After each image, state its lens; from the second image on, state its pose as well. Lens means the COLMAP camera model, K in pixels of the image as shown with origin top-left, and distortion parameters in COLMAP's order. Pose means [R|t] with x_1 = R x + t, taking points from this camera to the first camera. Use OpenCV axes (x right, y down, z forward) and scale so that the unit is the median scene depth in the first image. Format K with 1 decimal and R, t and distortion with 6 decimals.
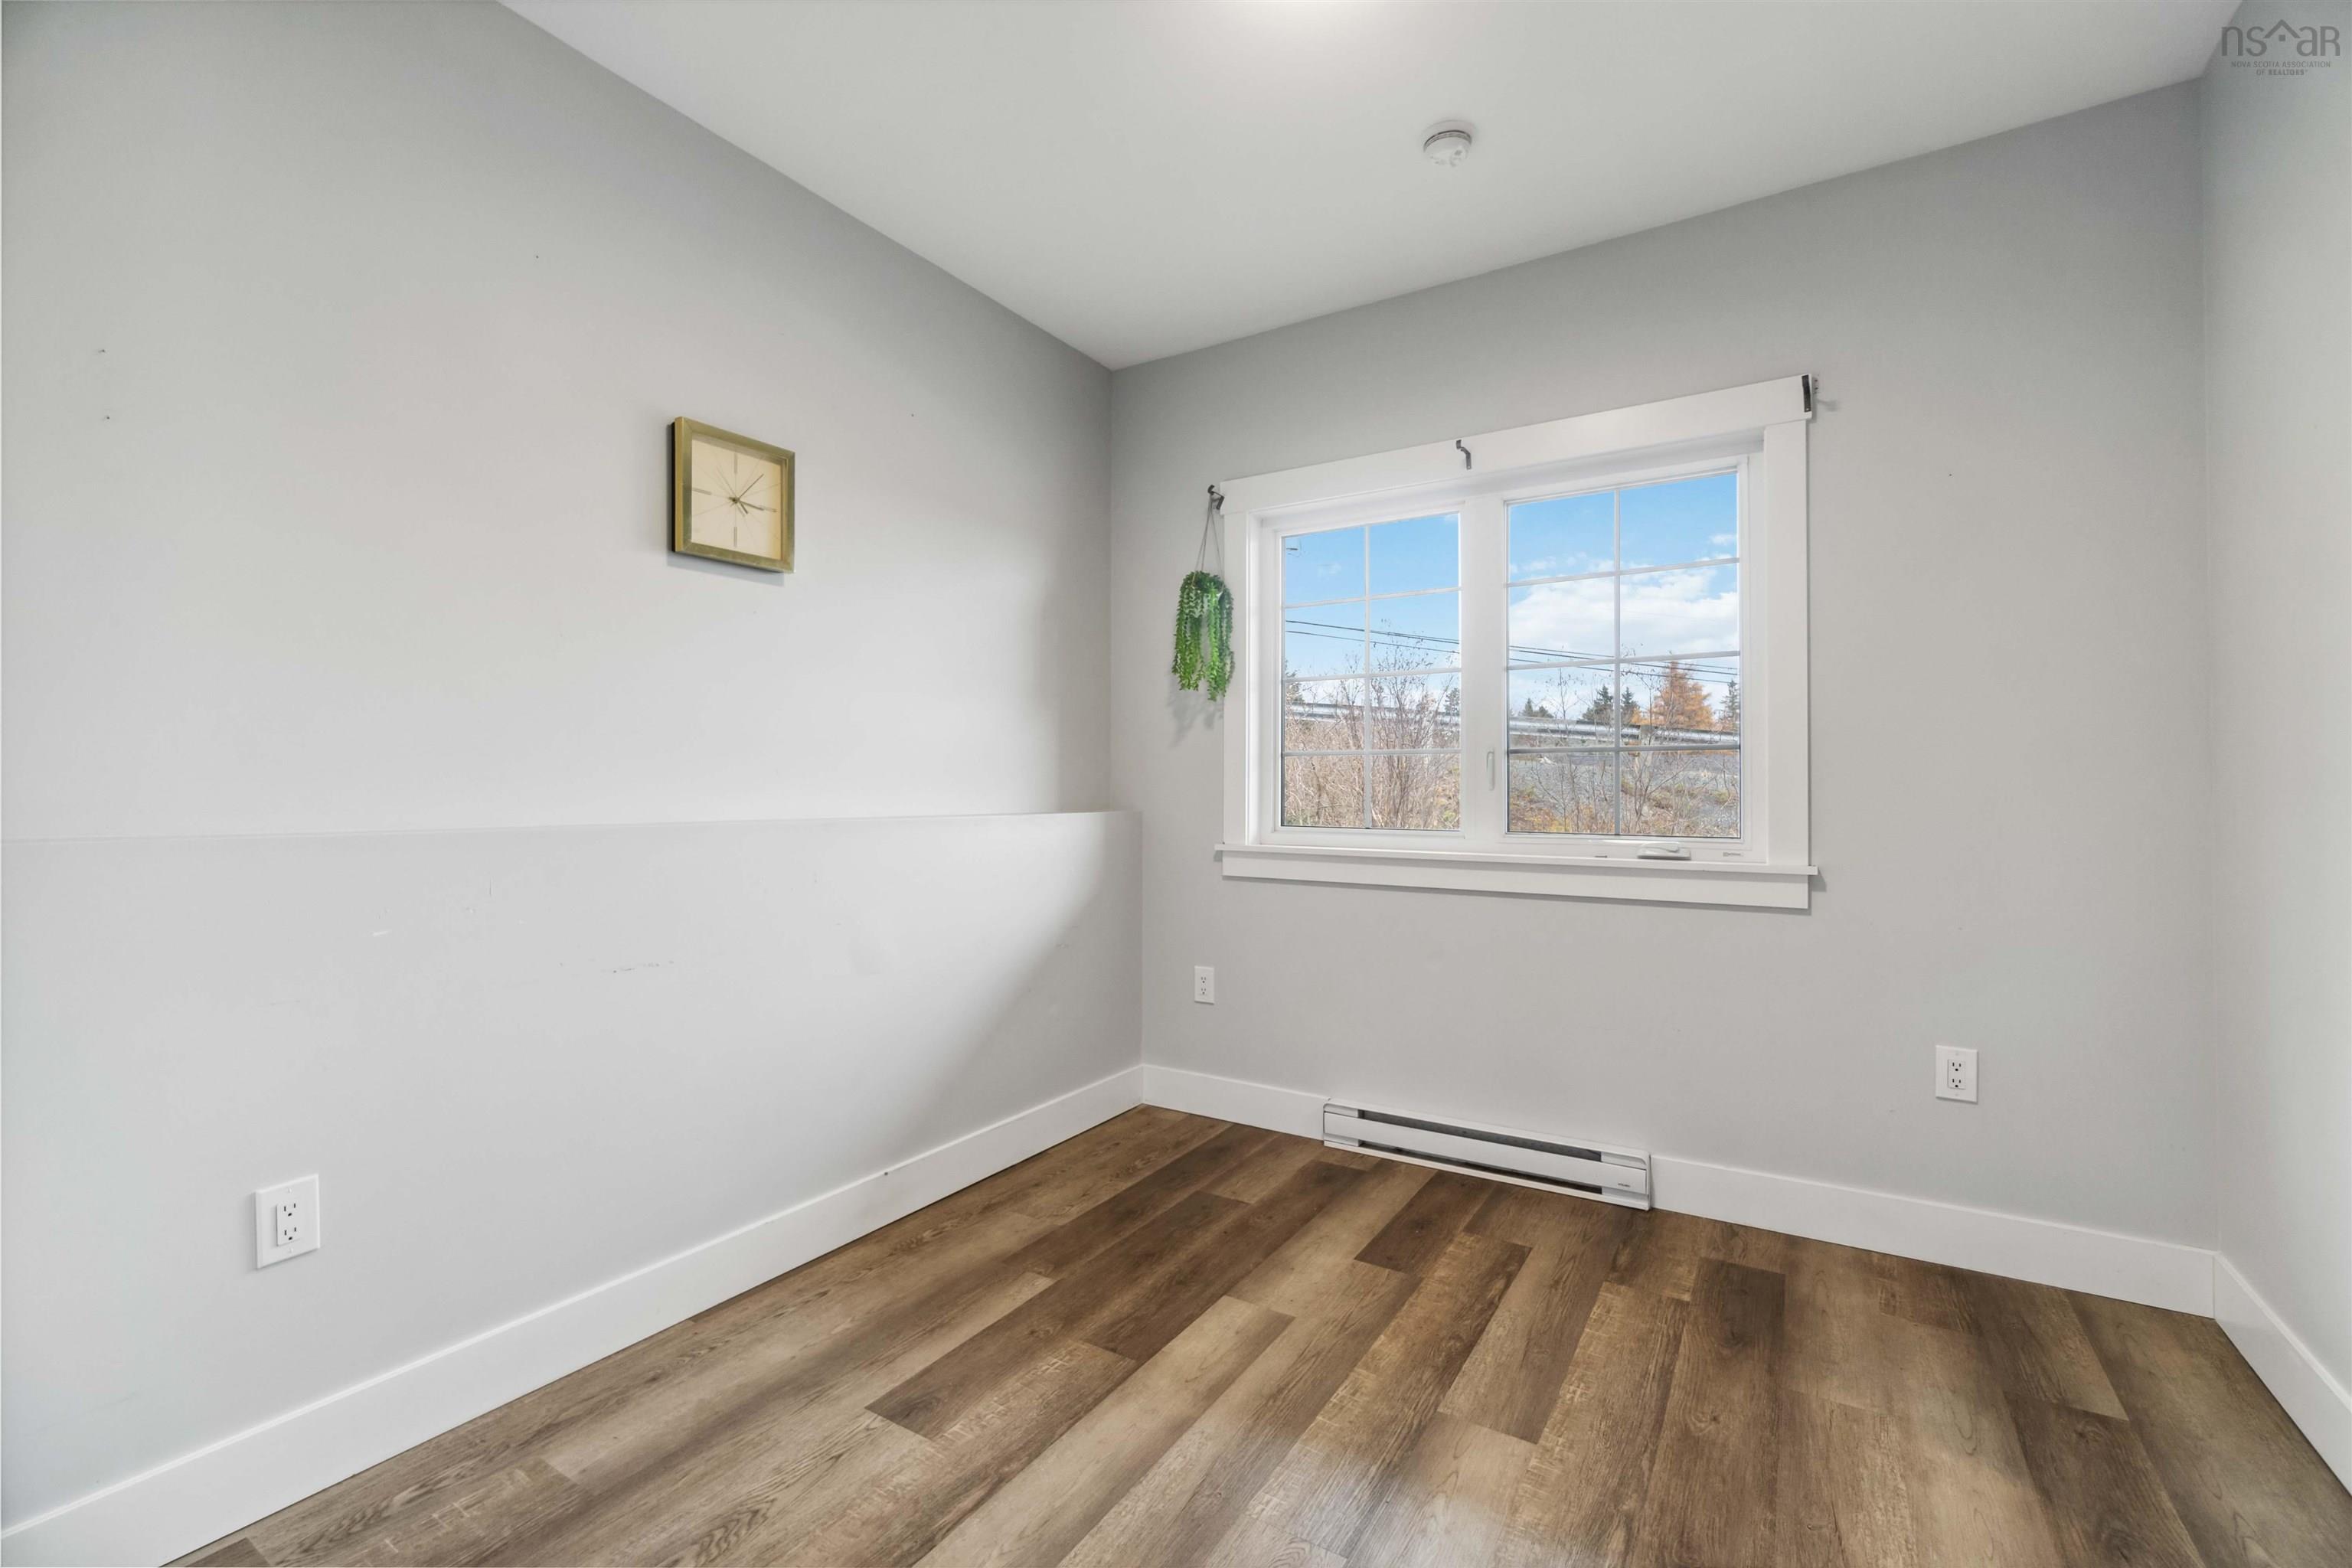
lens RADIAL K [[1008.4, 0, 1161.5], [0, 1008.4, 776.1], [0, 0, 1]] dist [0.001657, 0.000314]
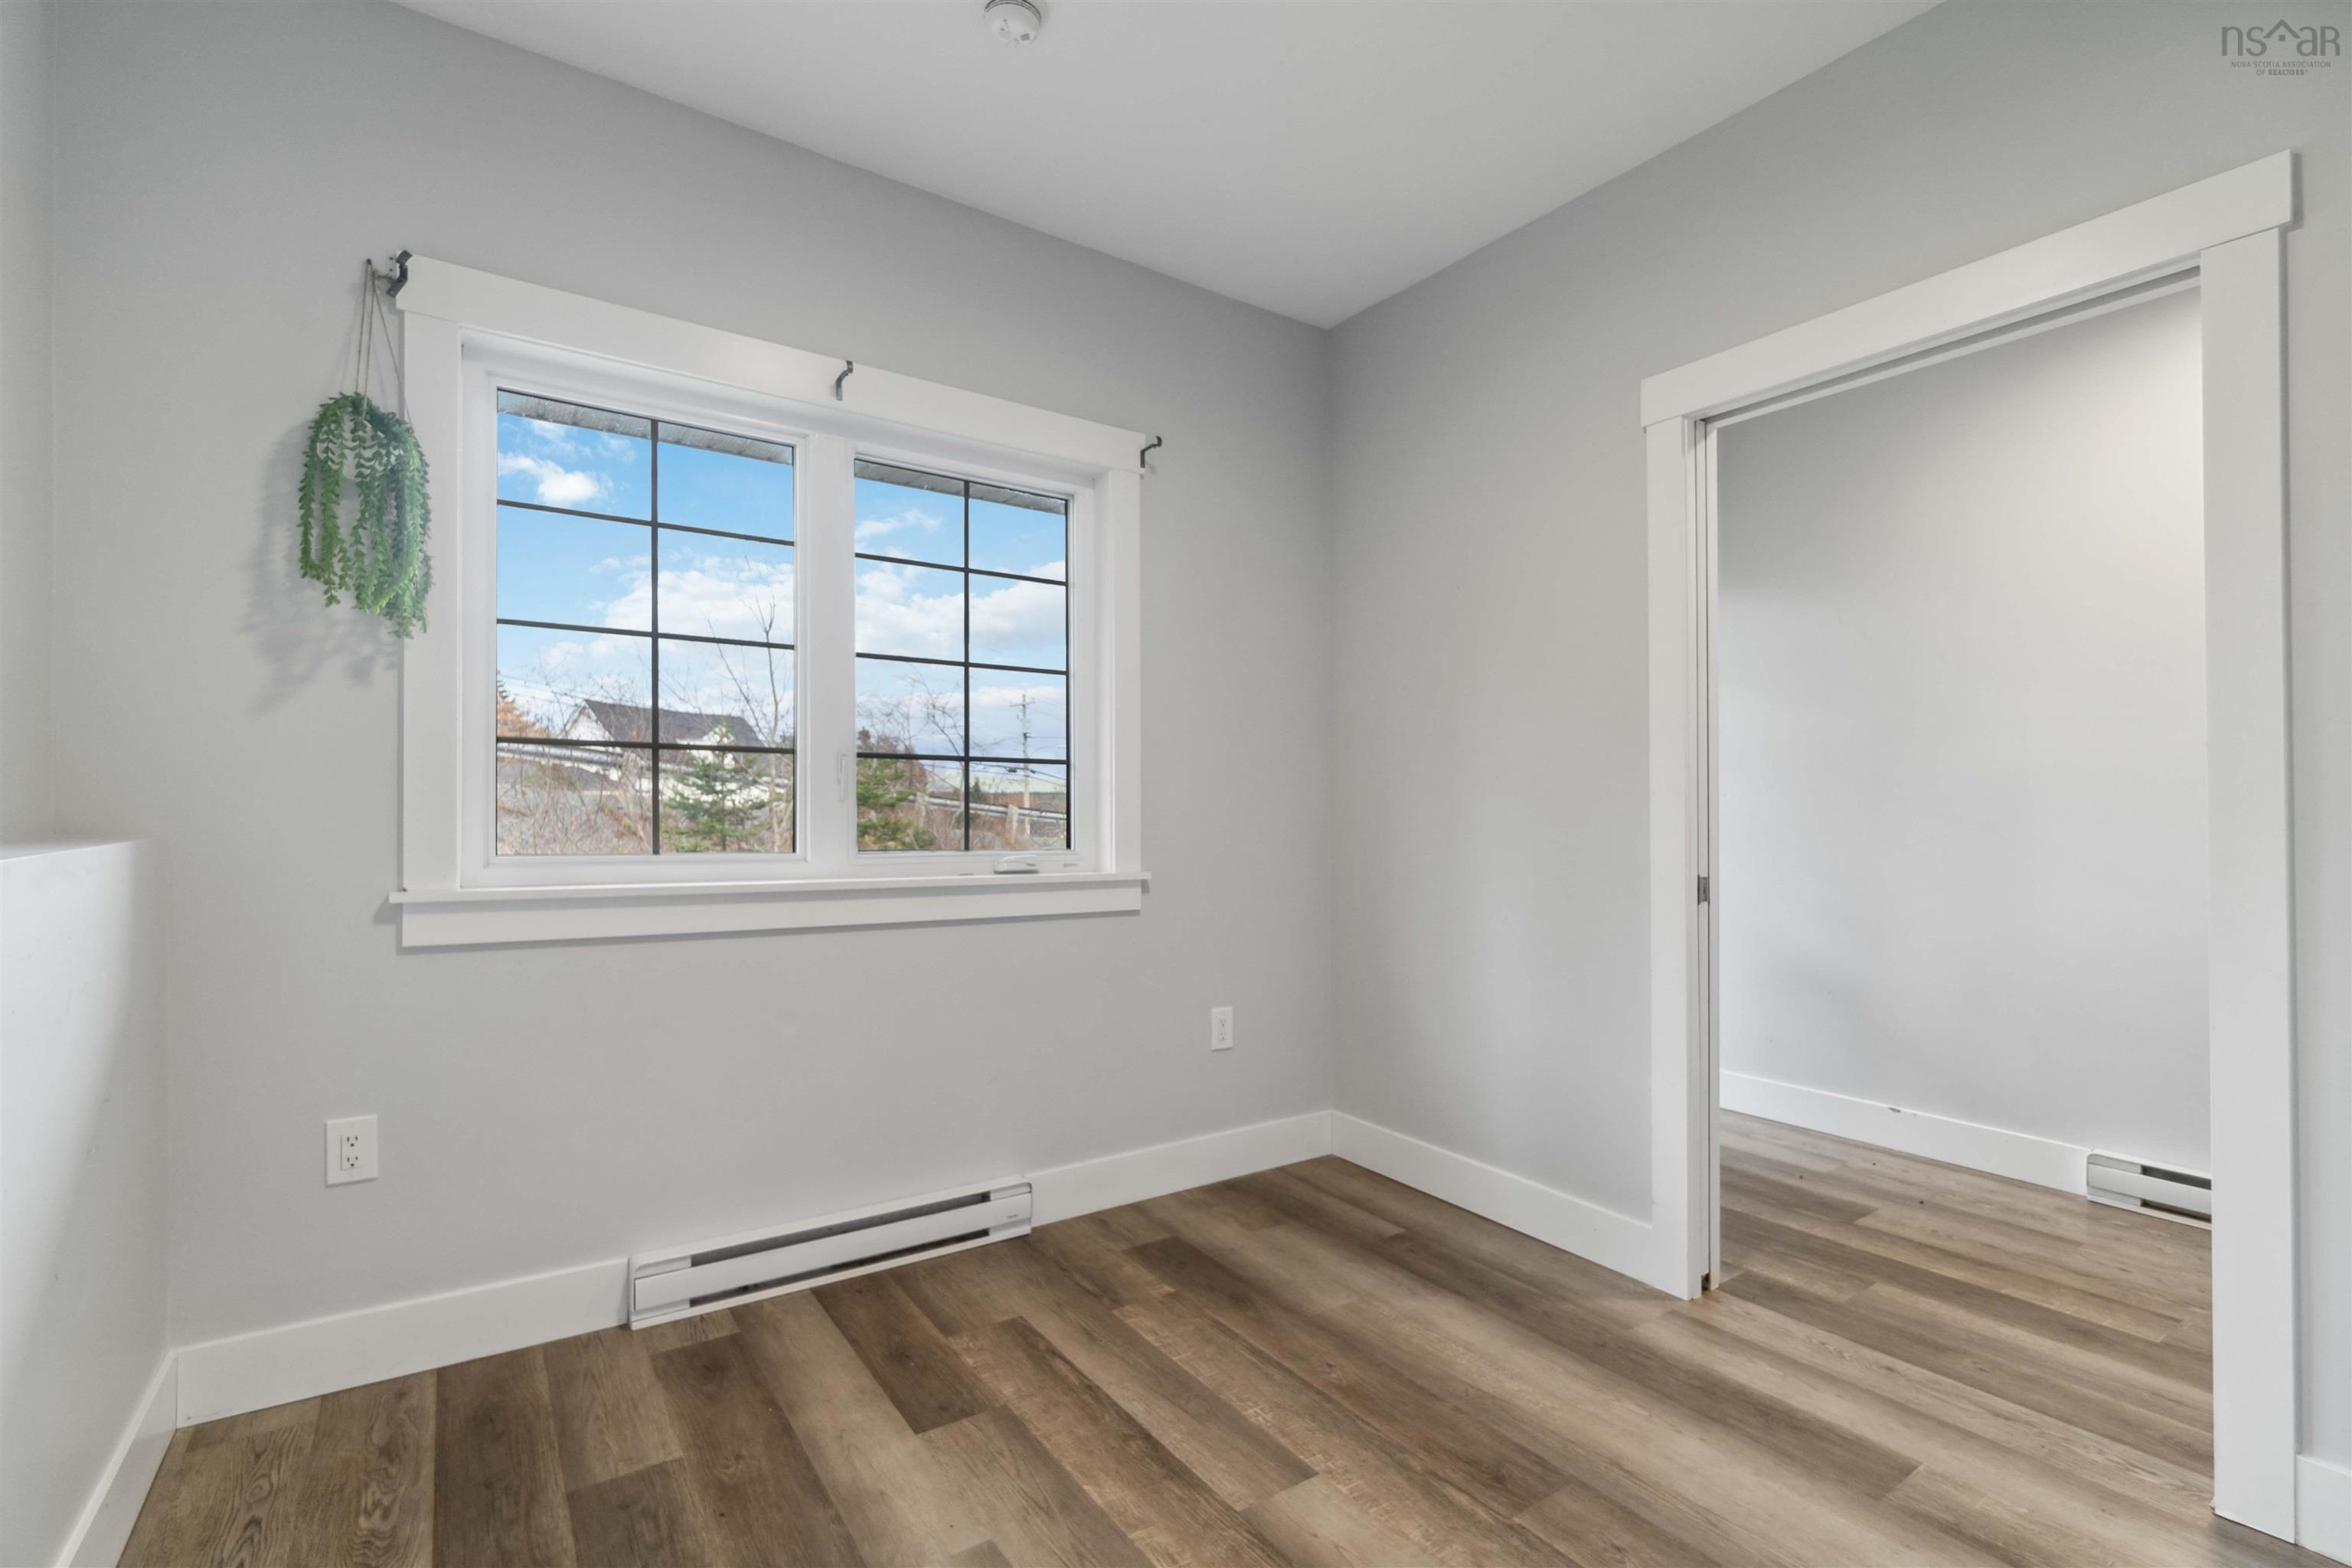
lens RADIAL K [[1052.8, 0, 1176.2], [0, 1052.8, 802.1], [0, 0, 1]] dist [-0.006396, 0.000414]
pose [[0.391838, 0.006240, 0.920013, -0.415475], [-0.023715, 0.999713, 0.003319, 0.006147], [-0.919728, -0.023119, 0.391874, 0.493473]]
